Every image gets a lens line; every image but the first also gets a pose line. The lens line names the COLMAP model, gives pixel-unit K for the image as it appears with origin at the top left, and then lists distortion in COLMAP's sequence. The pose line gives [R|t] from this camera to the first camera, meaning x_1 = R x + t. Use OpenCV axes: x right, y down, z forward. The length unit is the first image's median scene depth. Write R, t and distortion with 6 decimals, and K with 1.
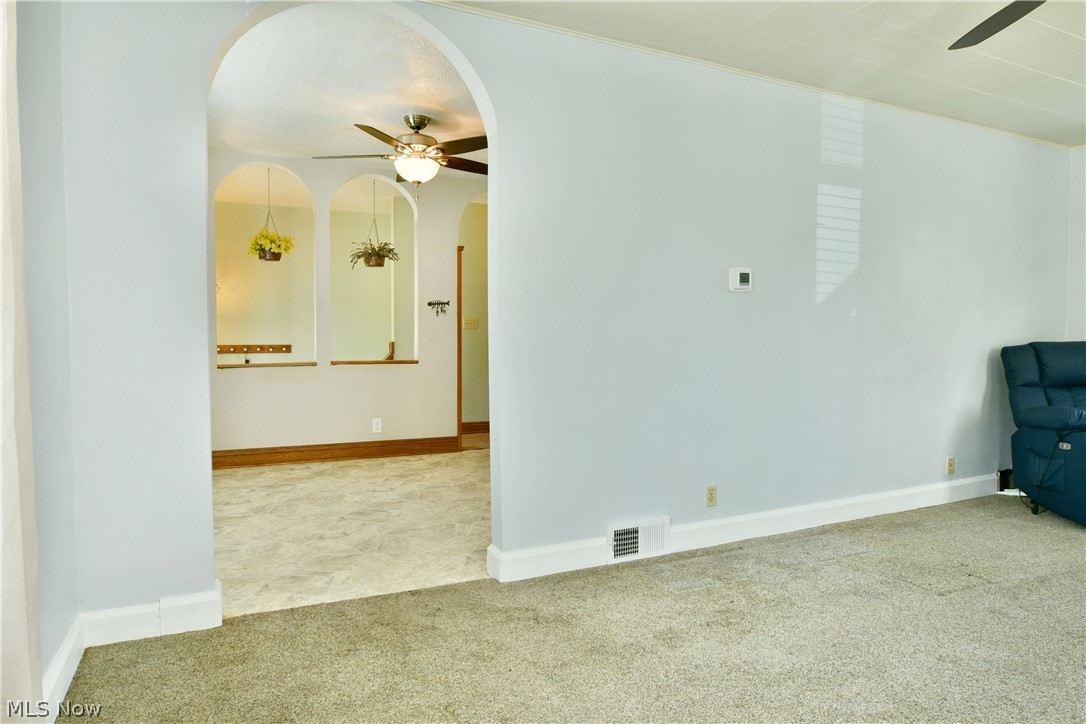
lens RADIAL K [[656.0, 0, 543.2], [0, 656.0, 351.0], [0, 0, 1]] dist [-0.008256, -0.009226]
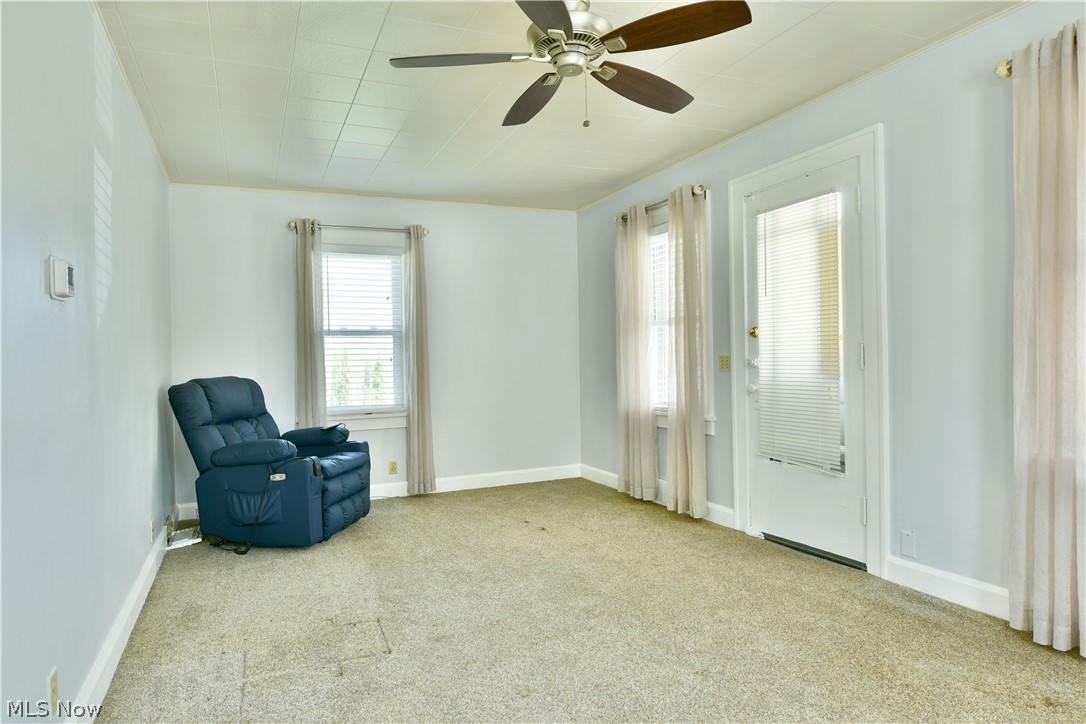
lens RADIAL K [[656.0, 0, 540.5], [0, 656.0, 357.9], [0, 0, 1]] dist [-0.008256, -0.009226]
pose [[0.035074, 0.000550, 0.999385, -0.217929], [0.053572, 0.998561, -0.002430, -0.017451], [-0.997948, 0.053624, 0.034994, 0.535766]]
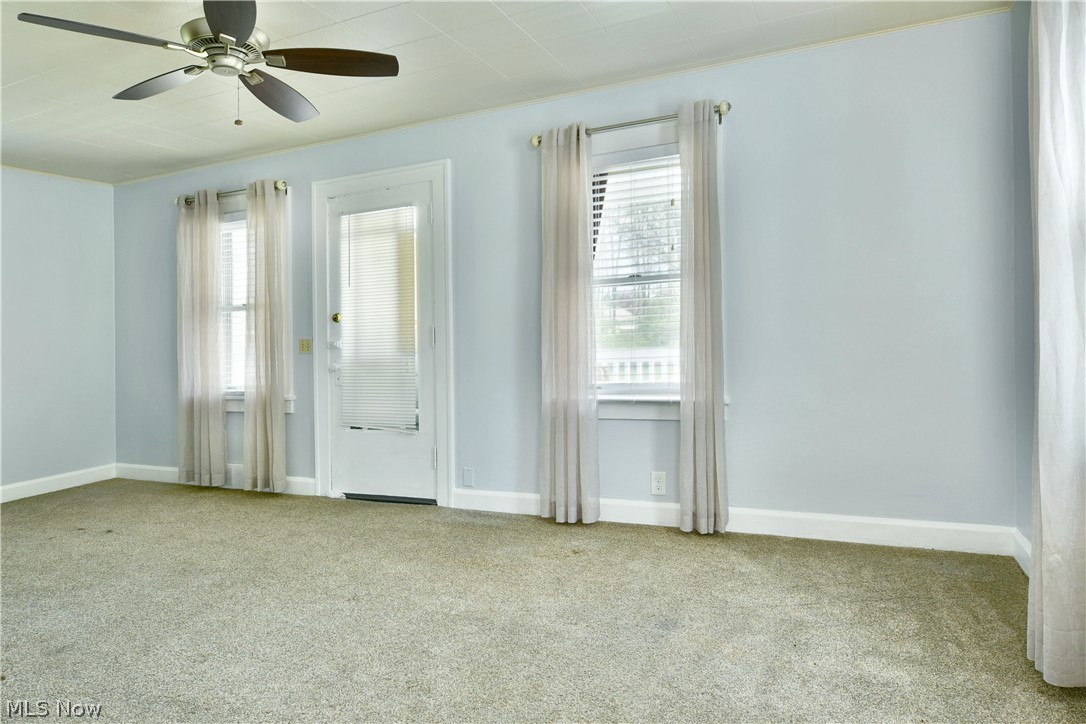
lens RADIAL K [[656.0, 0, 496.3], [0, 656.0, 349.3], [0, 0, 1]] dist [-0.008256, -0.009226]
pose [[-0.592854, 0.002019, 0.805308, -0.288897], [0.062673, 0.997080, 0.043639, -0.019469], [-0.802868, 0.076343, -0.591249, 0.698499]]
